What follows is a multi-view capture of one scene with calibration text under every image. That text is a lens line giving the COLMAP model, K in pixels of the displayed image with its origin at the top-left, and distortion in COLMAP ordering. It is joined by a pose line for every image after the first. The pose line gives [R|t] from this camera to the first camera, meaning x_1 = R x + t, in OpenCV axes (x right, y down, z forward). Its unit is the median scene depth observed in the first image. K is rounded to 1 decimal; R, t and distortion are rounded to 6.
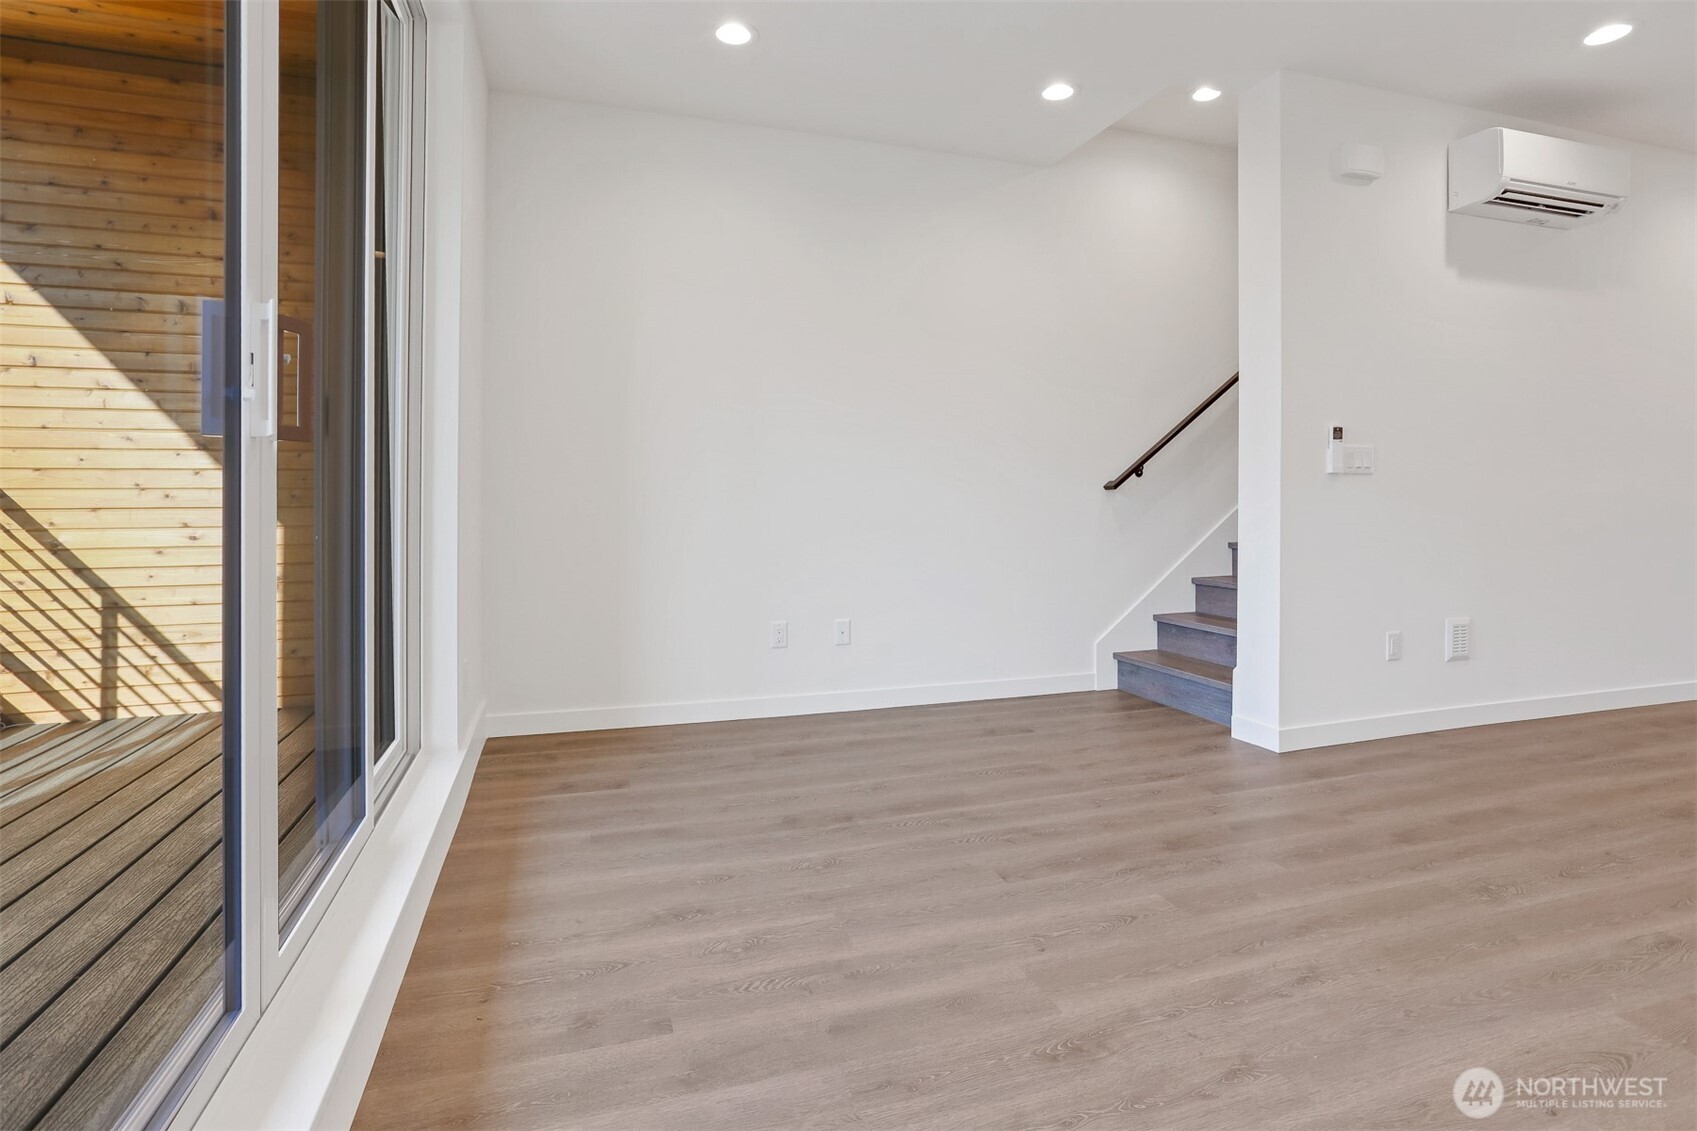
lens RADIAL K [[841.3, 0, 853.4], [0, 841.3, 502.6], [0, 0, 1]] dist [0.000377, 0.001069]
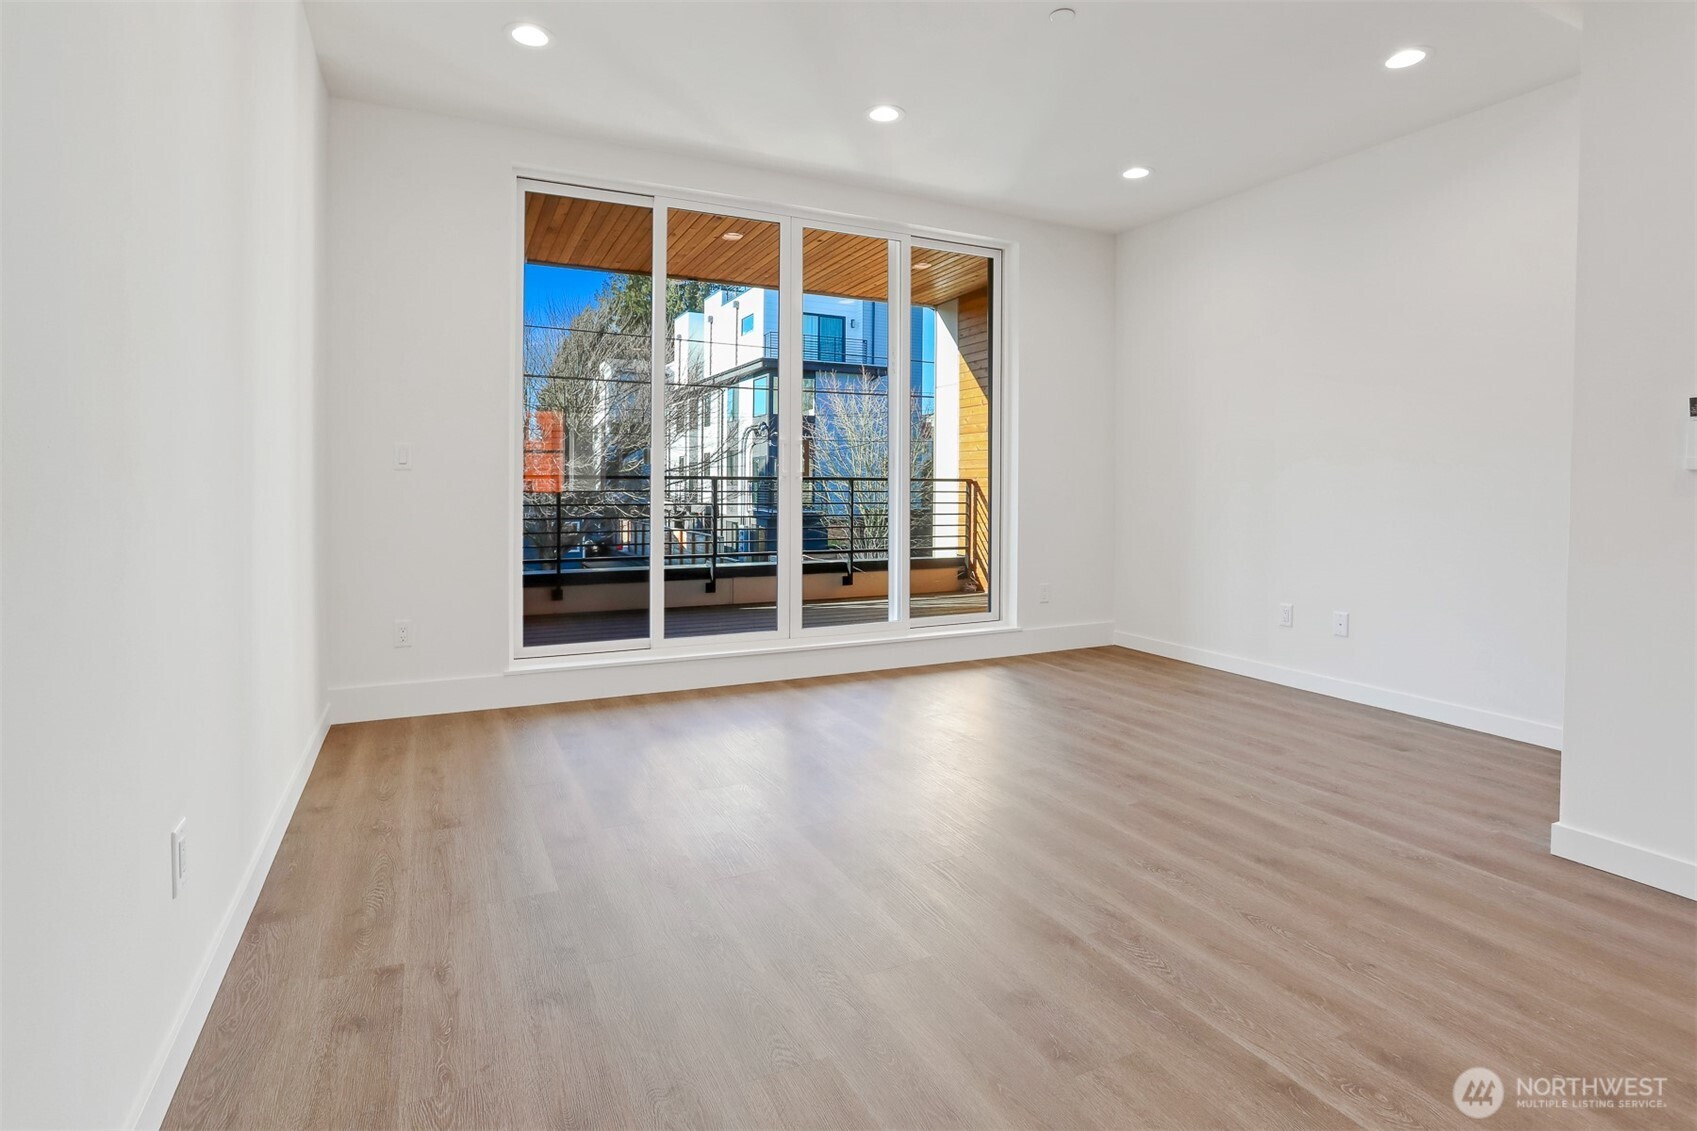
lens RADIAL K [[838.5, 0, 847.5], [0, 838.5, 499.2], [0, 0, 1]] dist [-0.022195, 0.000776]
pose [[0.124014, 0.012653, -0.992200, 1.571787], [-0.005380, 0.999913, 0.012079, -0.020716], [0.992266, 0.003840, 0.124071, 0.419727]]
